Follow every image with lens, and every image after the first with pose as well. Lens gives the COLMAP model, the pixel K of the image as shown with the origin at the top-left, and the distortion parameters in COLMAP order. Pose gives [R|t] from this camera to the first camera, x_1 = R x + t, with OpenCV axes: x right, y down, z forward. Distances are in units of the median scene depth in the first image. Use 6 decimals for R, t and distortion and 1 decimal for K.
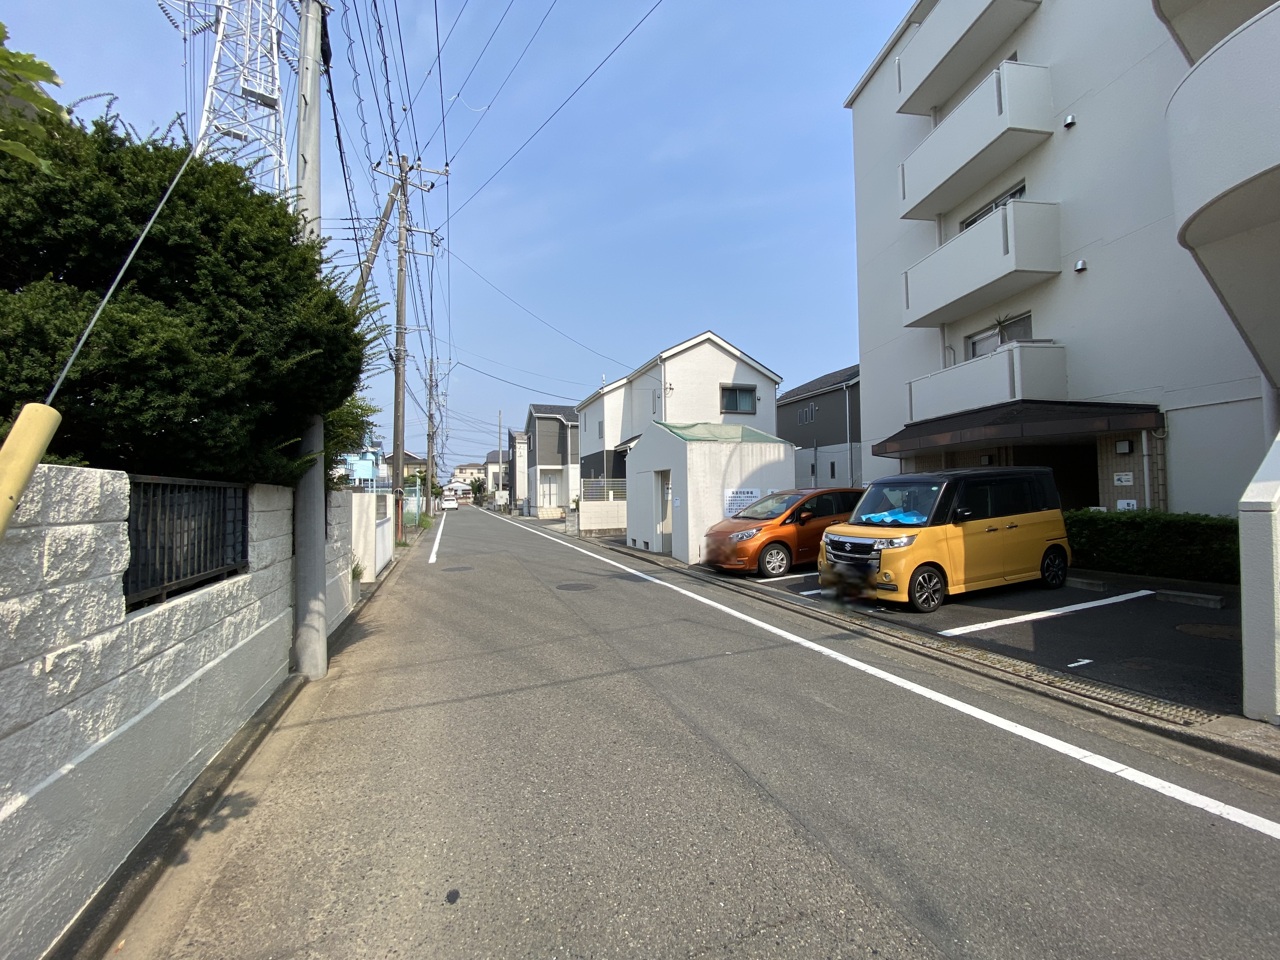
lens RADIAL K [[524.6, 0, 639.6], [0, 524.6, 474.3], [0, 0, 1]] dist [0.020511, -0.018833]
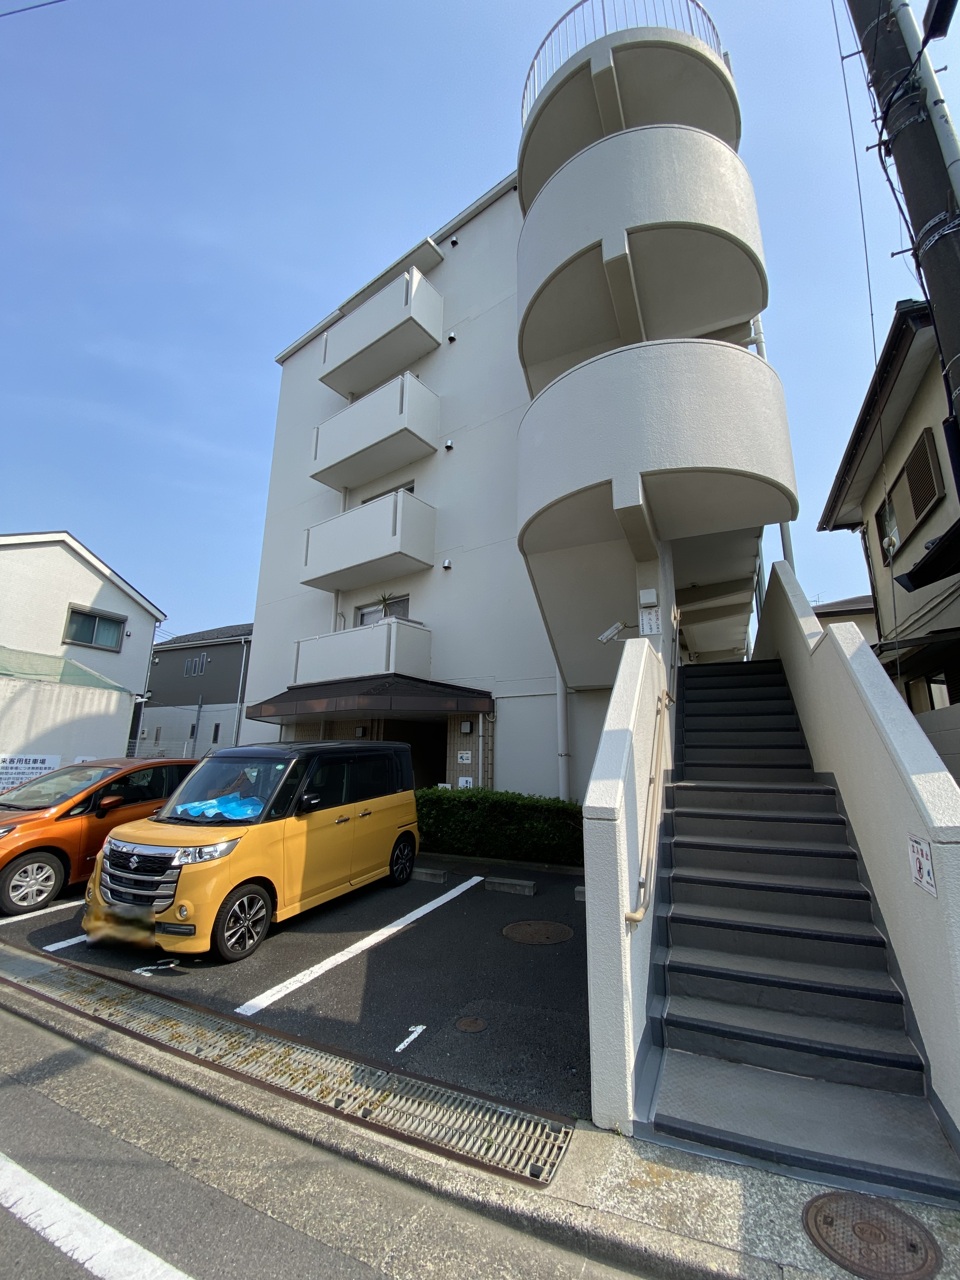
lens RADIAL K [[524.6, 0, 480.0], [0, 524.6, 640.0], [0, 0, 1]] dist [0.020511, -0.018833]
pose [[0.711179, 0.178125, 0.680071, 0.188216], [-0.049824, 0.977707, -0.203979, -0.008929], [-0.701244, 0.111182, 0.704199, 0.218135]]
